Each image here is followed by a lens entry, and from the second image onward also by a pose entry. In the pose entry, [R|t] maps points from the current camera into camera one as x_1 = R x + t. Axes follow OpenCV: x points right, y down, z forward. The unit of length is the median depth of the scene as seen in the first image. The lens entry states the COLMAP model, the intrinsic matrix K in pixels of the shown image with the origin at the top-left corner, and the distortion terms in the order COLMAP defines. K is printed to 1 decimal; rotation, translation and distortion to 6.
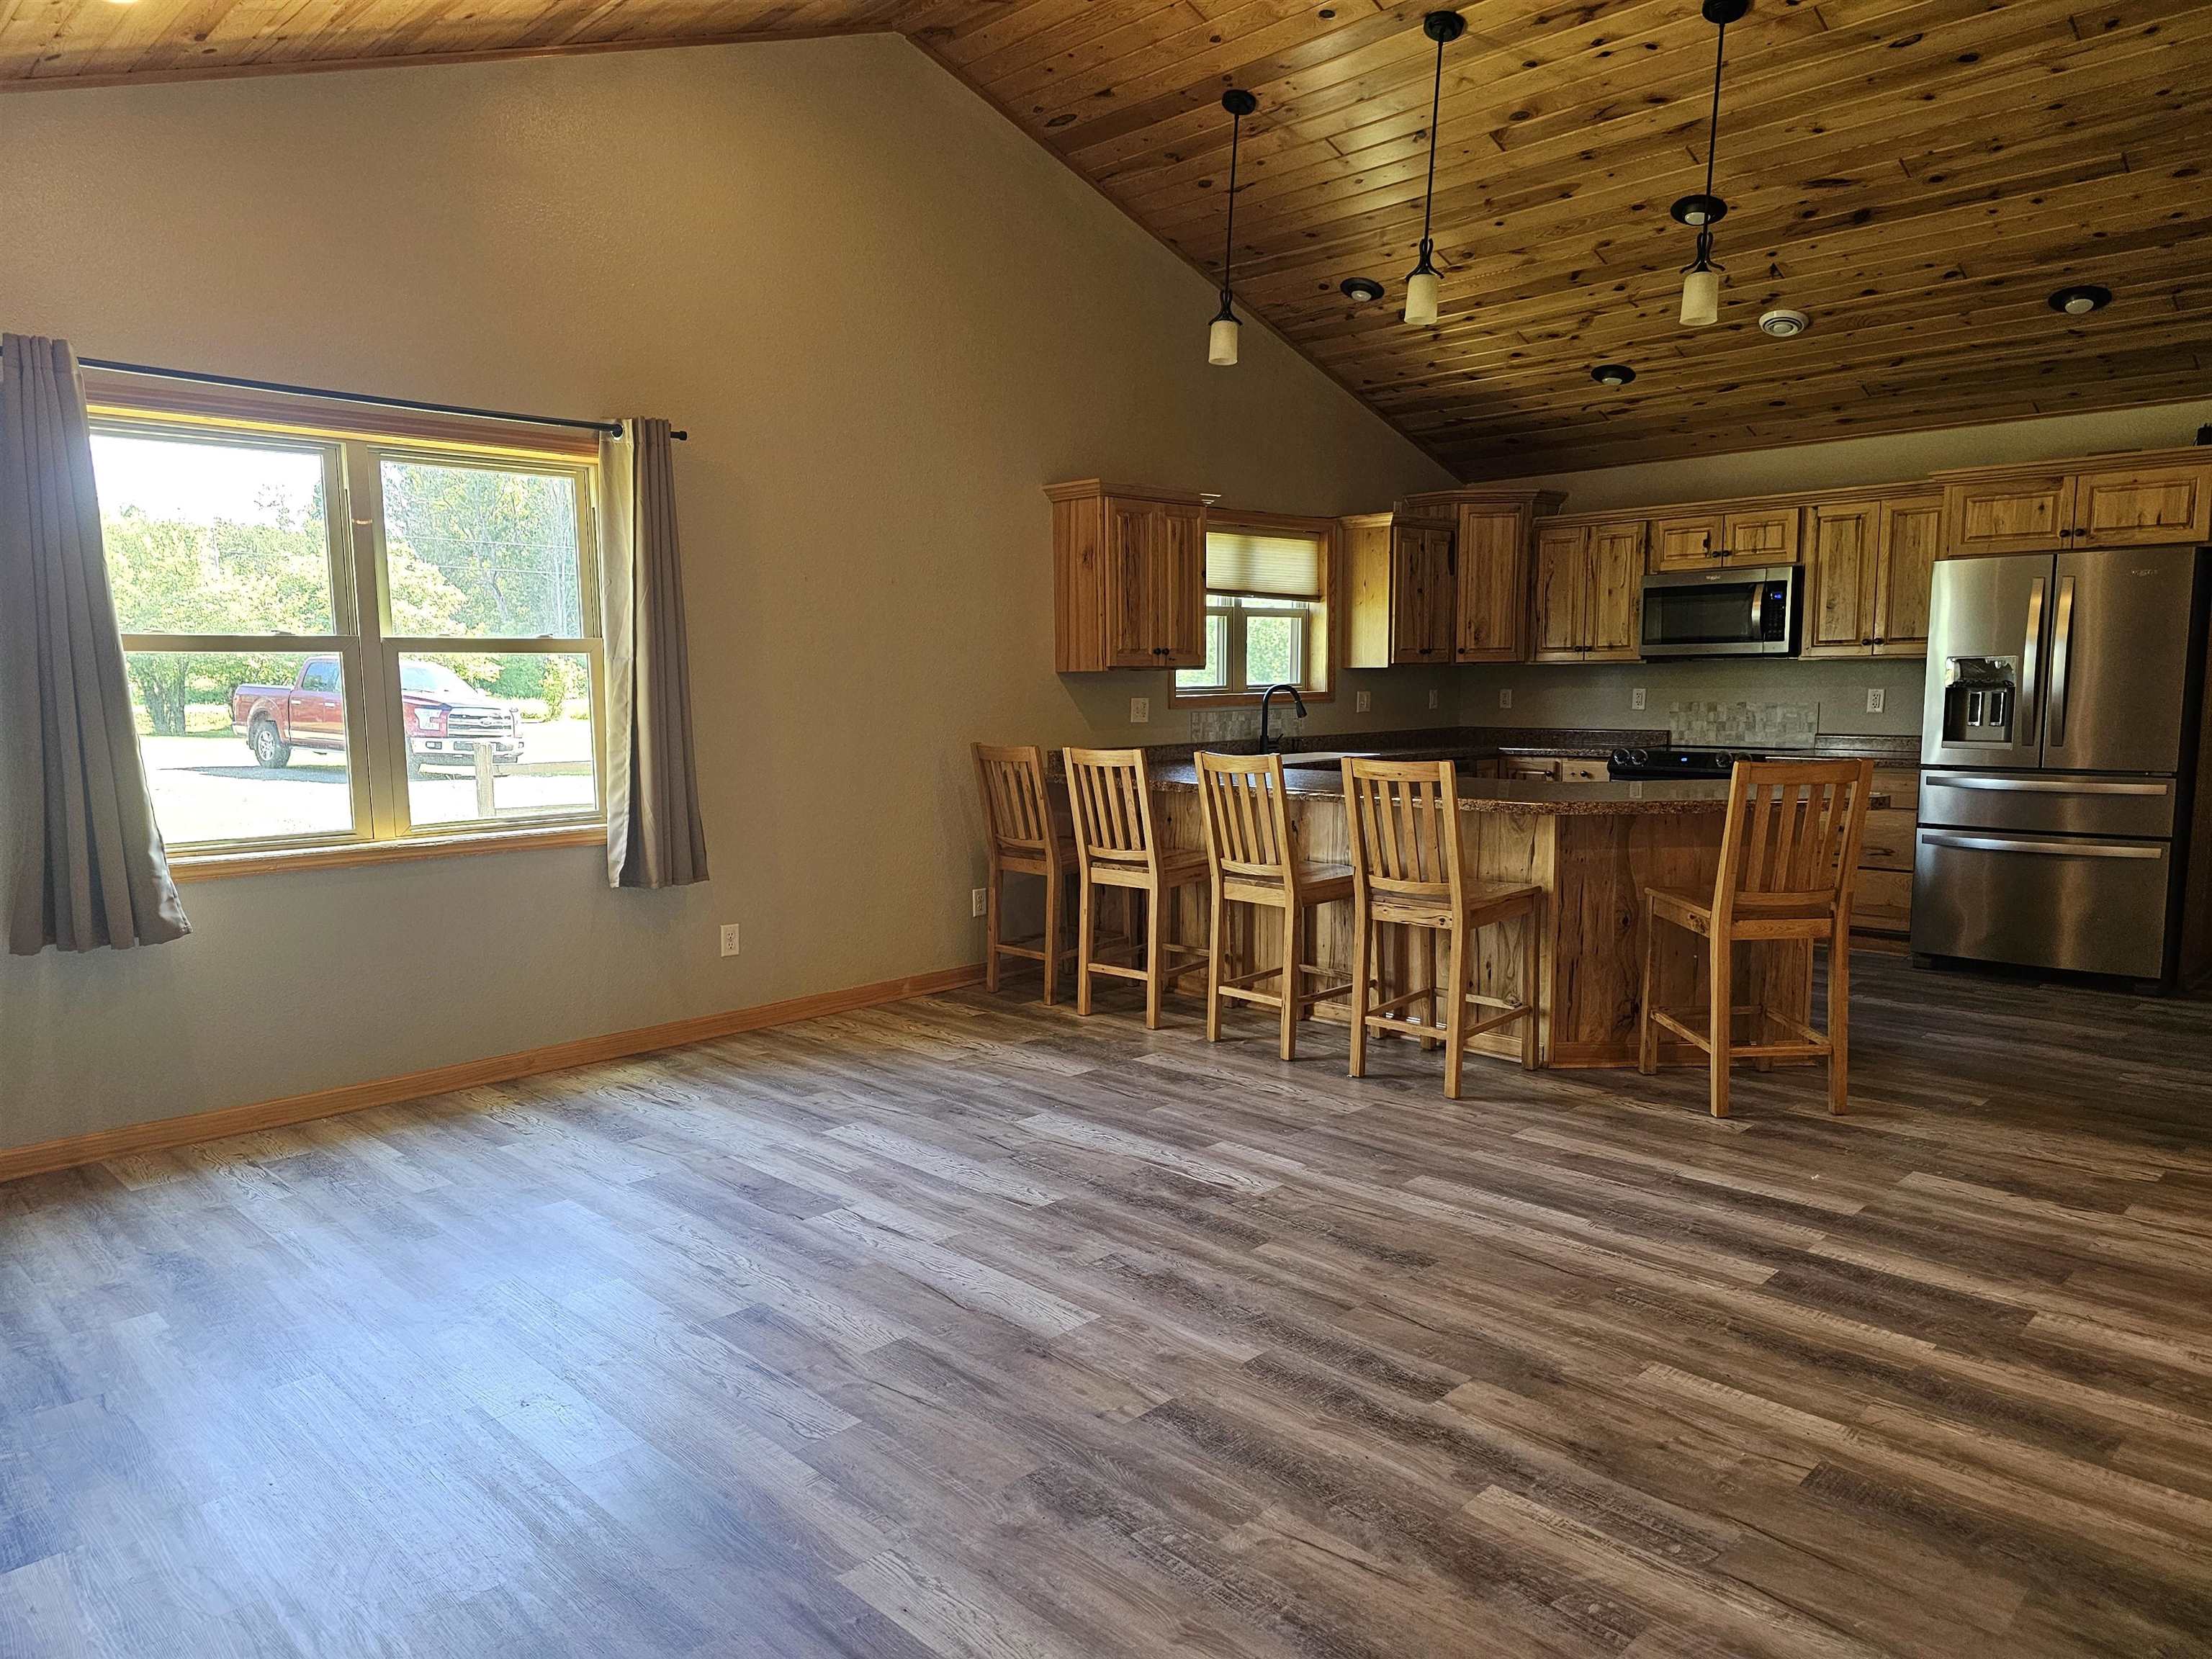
lens RADIAL K [[1550.5, 0, 1023.8], [0, 1550.5, 864.2], [0, 0, 1]] dist [0.034425, -0.028439]
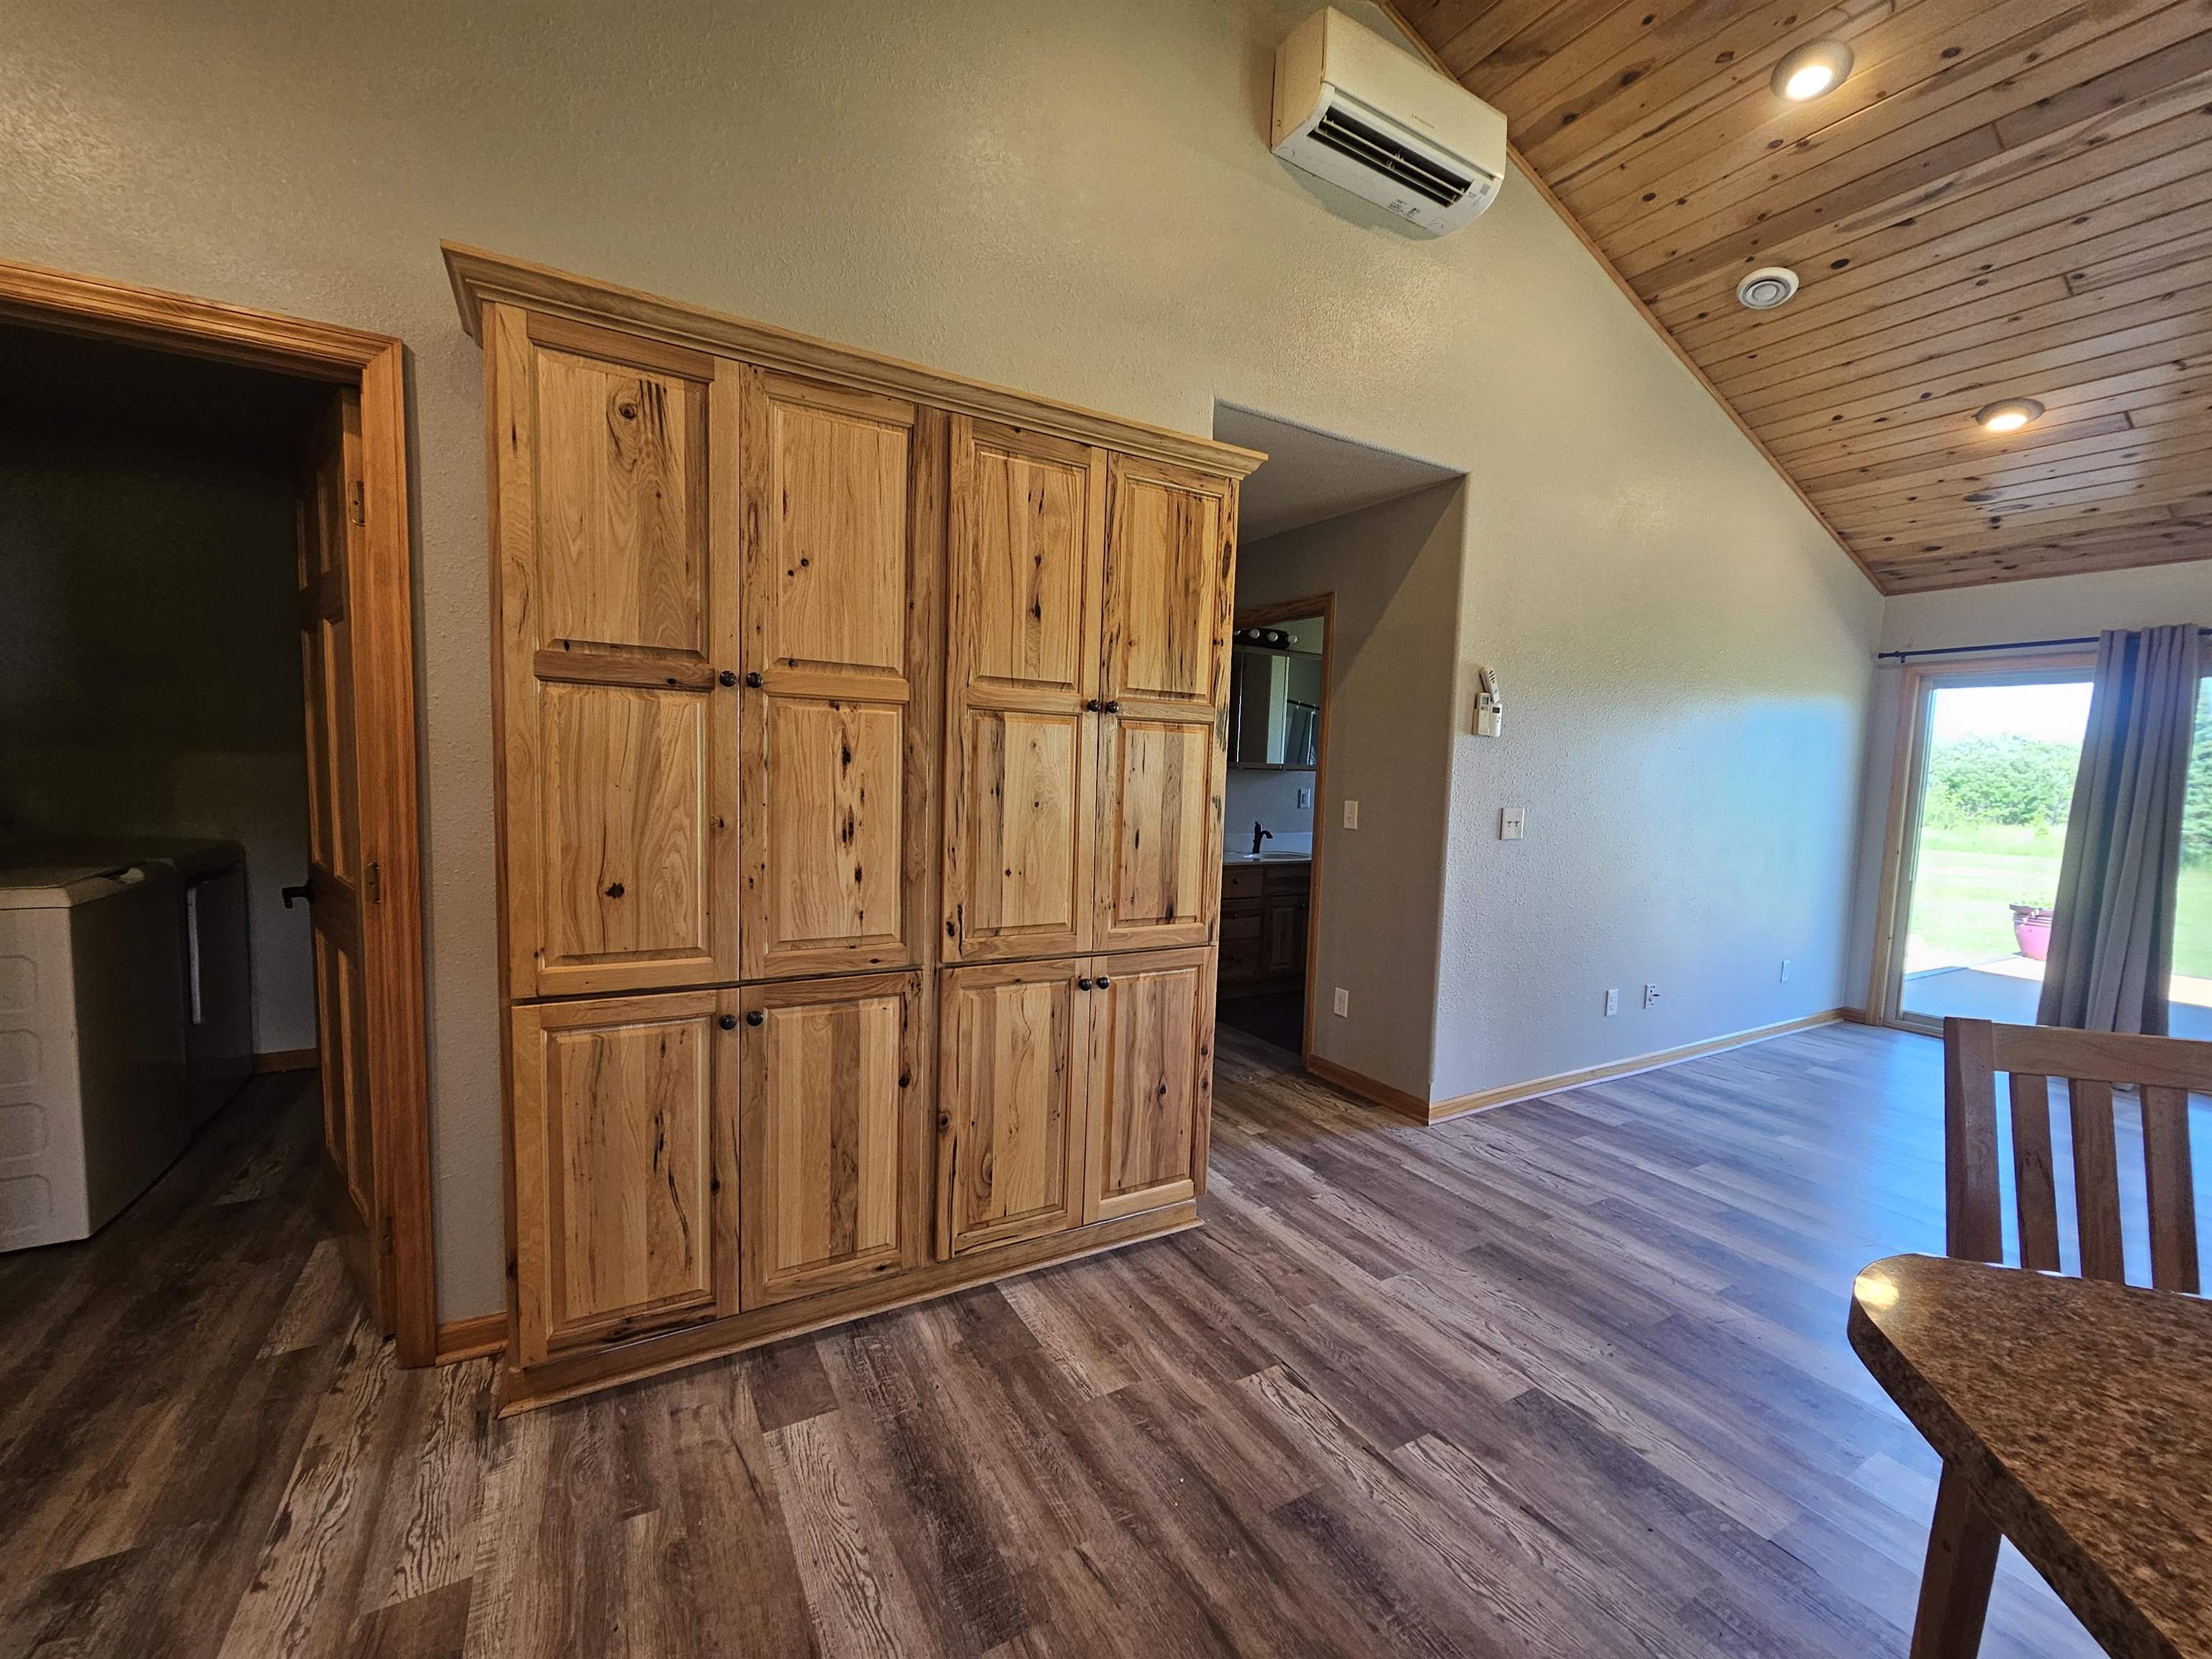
lens RADIAL K [[913.3, 0, 1088.0], [0, 913.3, 834.5], [0, 0, 1]] dist [-0.004179, 0.000822]
pose [[-0.969098, -0.039584, 0.243478, 0.651111], [0.008259, 0.981281, 0.192406, -0.152088], [-0.246536, 0.188472, -0.950631, 1.174059]]
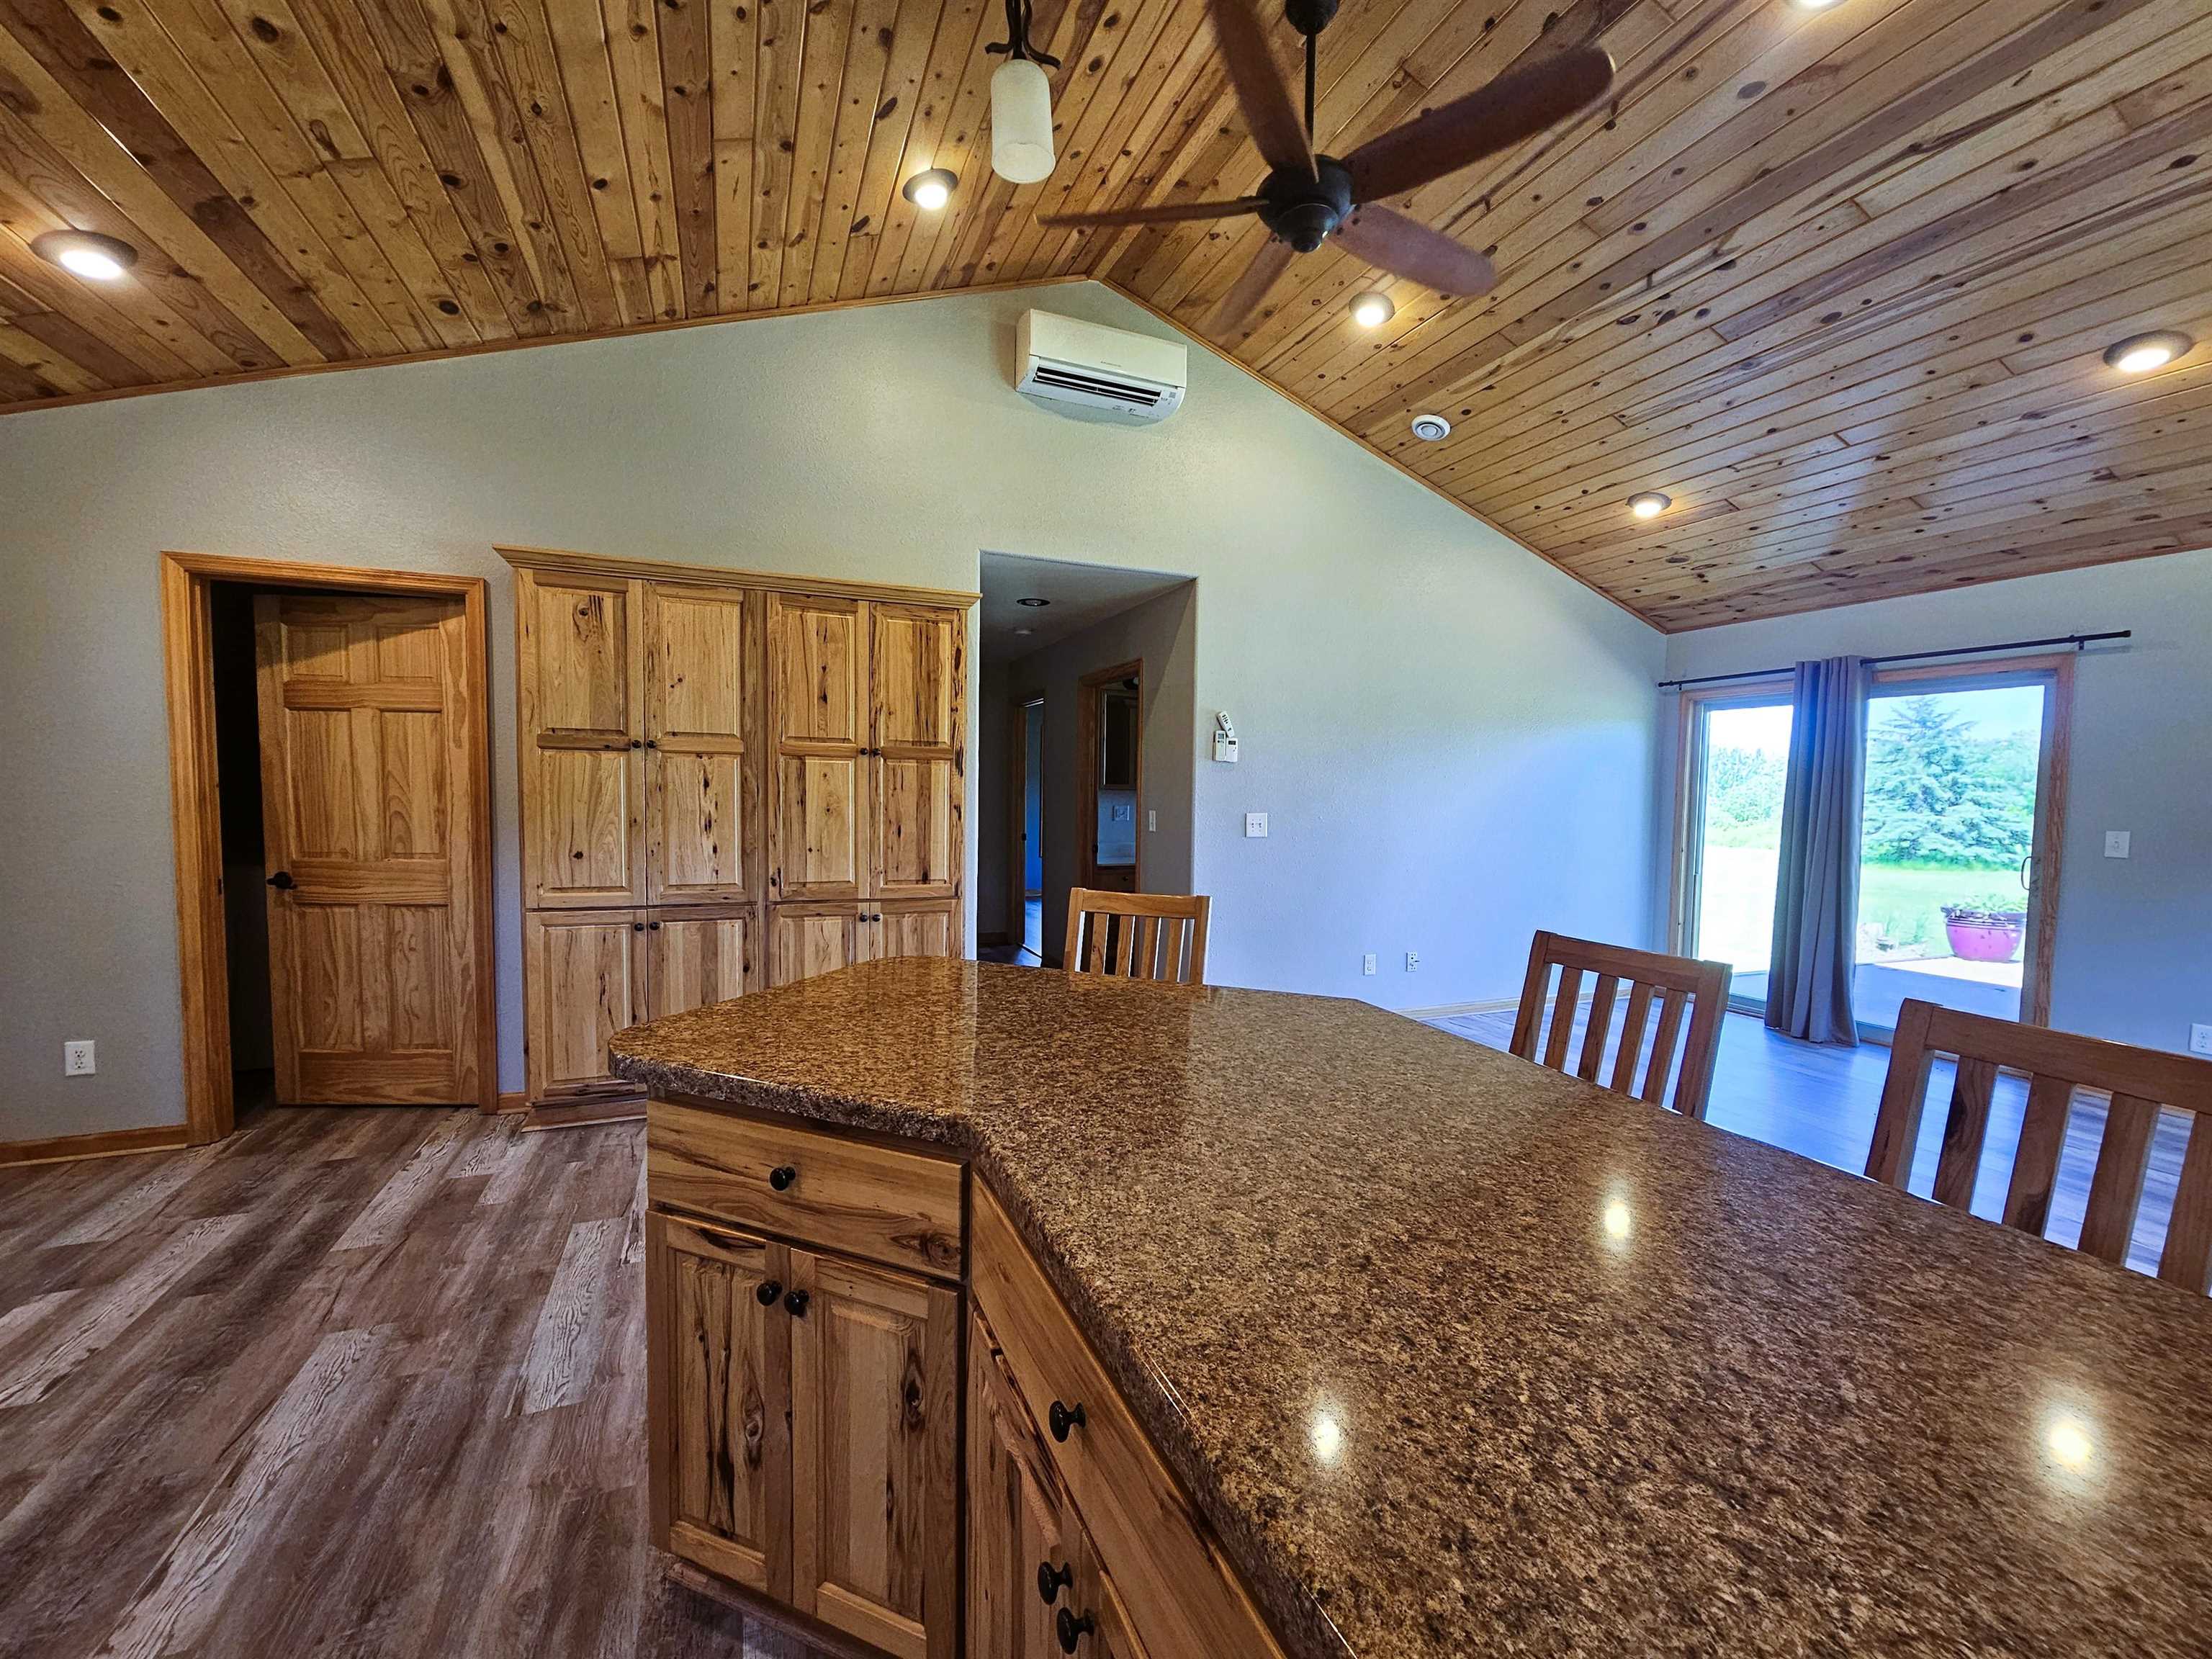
lens RADIAL K [[913.3, 0, 1098.2], [0, 913.3, 833.5], [0, 0, 1]] dist [-0.004179, 0.000822]
pose [[-0.922907, -0.022983, 0.384335, 0.289161], [0.041669, 0.986392, 0.159045, -0.172835], [-0.382761, 0.162798, -0.909390, 1.359013]]
